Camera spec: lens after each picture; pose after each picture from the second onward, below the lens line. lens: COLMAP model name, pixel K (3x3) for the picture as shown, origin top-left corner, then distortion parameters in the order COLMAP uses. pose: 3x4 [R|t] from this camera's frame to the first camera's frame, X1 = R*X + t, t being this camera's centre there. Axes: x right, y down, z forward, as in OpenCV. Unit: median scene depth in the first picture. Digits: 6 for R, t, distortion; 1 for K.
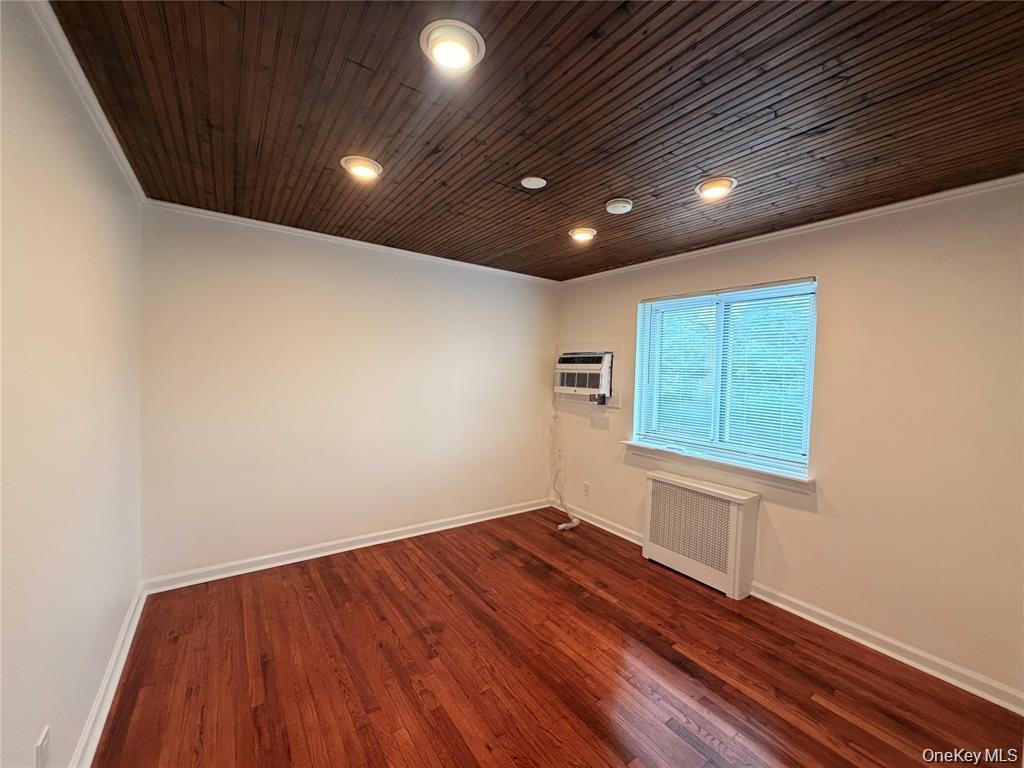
lens RADIAL K [[404.2, 0, 512.0], [0, 404.2, 384.0], [0, 0, 1]] dist [0.001027, 0.000001]
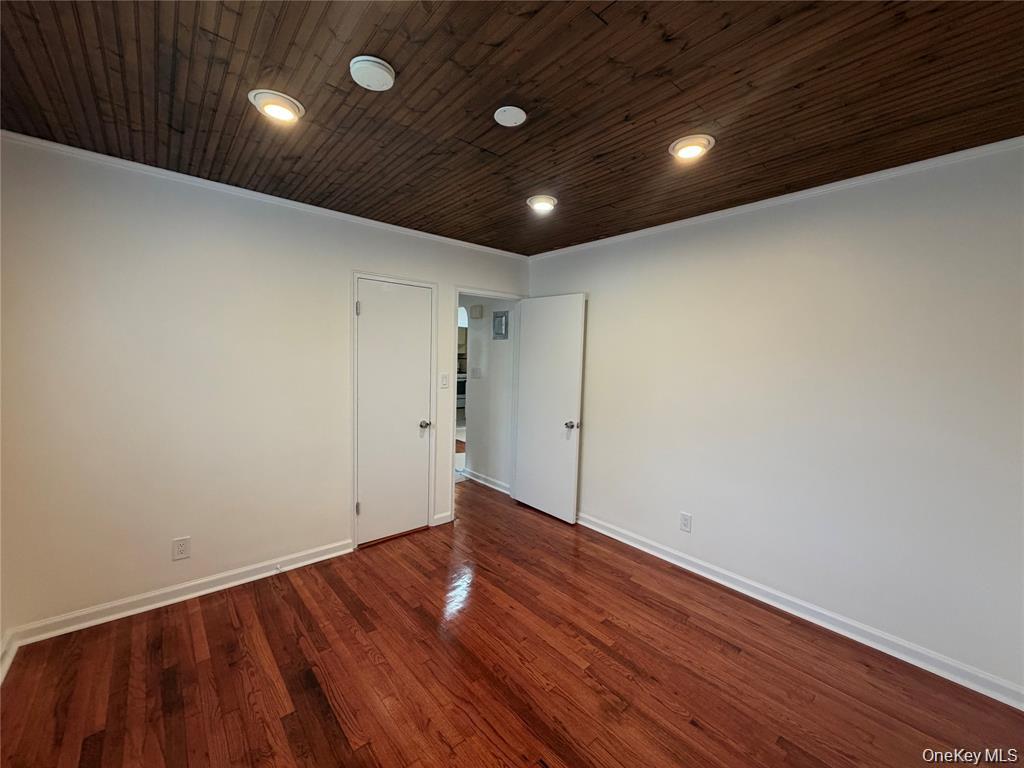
lens RADIAL K [[404.2, 0, 512.0], [0, 404.2, 384.0], [0, 0, 1]] dist [0.001027, 0.000001]
pose [[-0.992310, -0.048656, -0.113817, 0.120683], [-0.059386, 0.993906, 0.092869, -0.053049], [0.108604, 0.098914, -0.989152, 1.900406]]
